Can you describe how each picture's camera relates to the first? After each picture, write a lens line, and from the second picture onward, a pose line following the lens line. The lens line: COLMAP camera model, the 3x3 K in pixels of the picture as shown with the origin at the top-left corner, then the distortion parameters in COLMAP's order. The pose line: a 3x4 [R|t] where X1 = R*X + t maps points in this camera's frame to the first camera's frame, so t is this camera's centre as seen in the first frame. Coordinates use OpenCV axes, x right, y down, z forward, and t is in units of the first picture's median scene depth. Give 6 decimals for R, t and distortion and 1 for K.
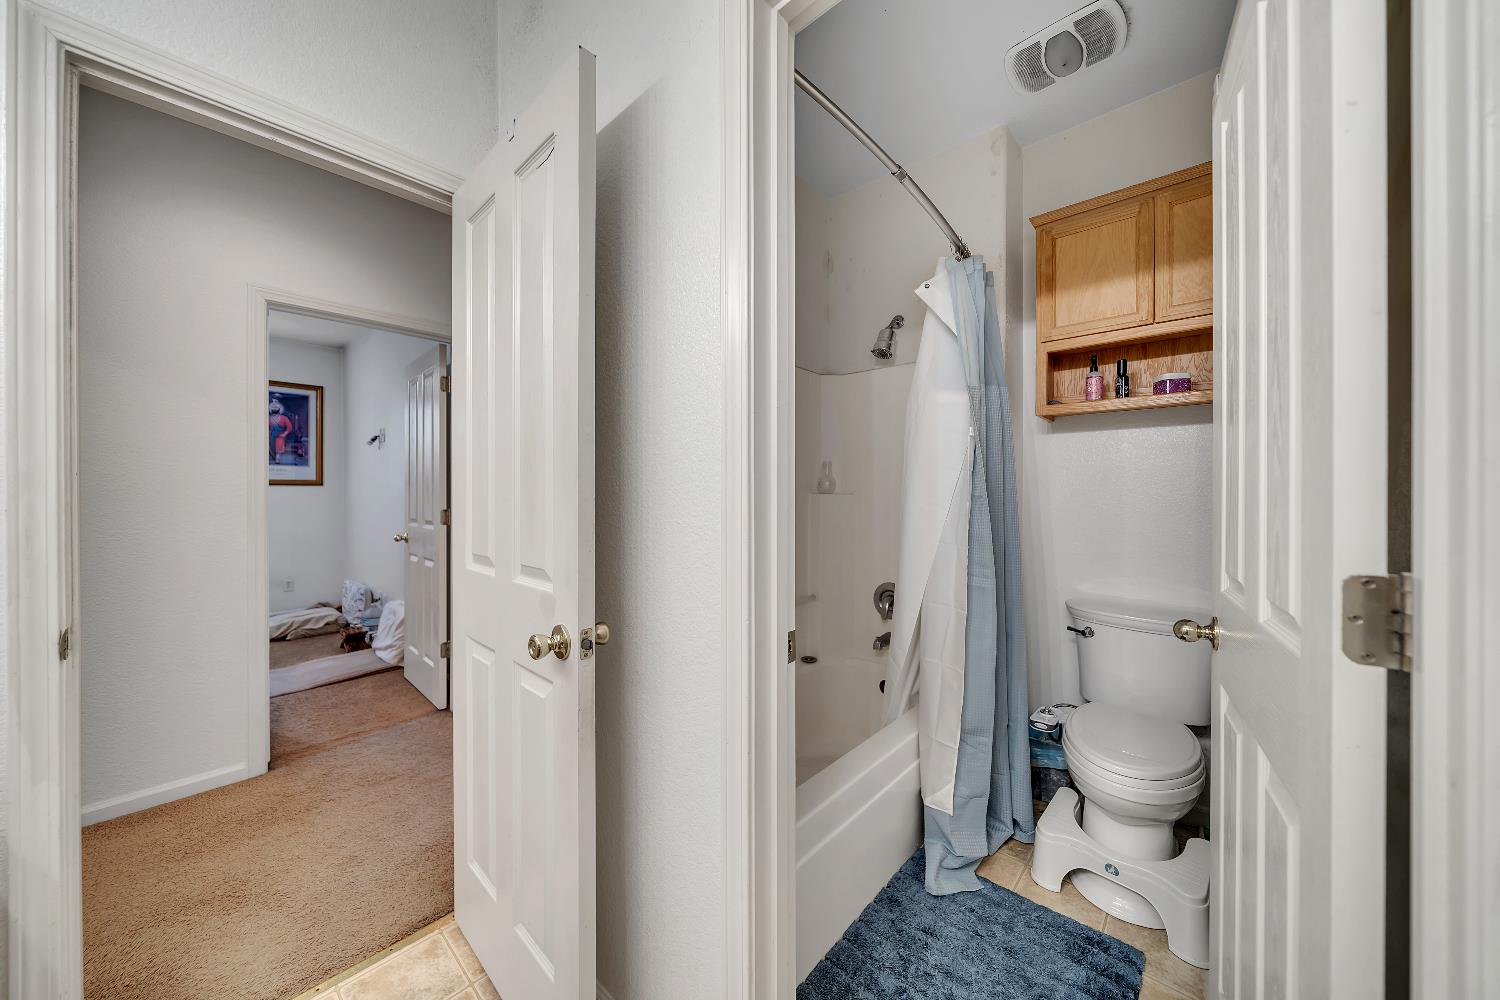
lens RADIAL K [[522.1, 0, 746.8], [0, 522.1, 492.6], [0, 0, 1]] dist [-0.005955, -0.000246]
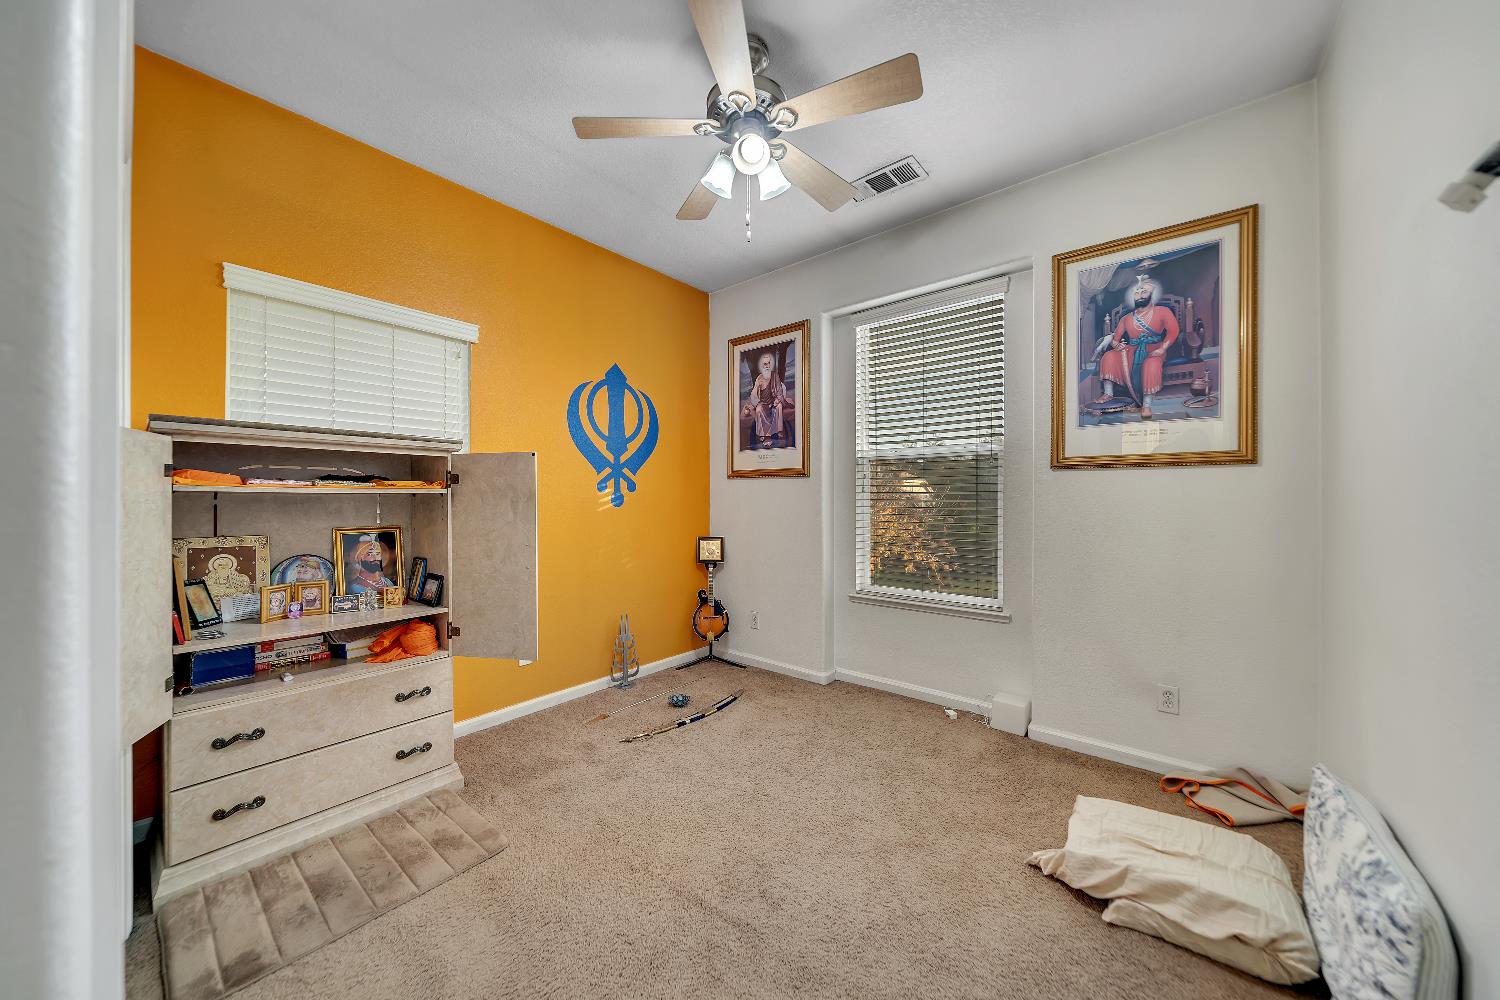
lens RADIAL K [[522.1, 0, 746.8], [0, 522.1, 498.9], [0, 0, 1]] dist [-0.005955, -0.000246]
pose [[0.063044, 0.004146, -0.998002, -0.477000], [-0.004855, 0.999981, 0.003848, 0.012723], [0.997999, 0.004602, 0.063063, 0.625576]]
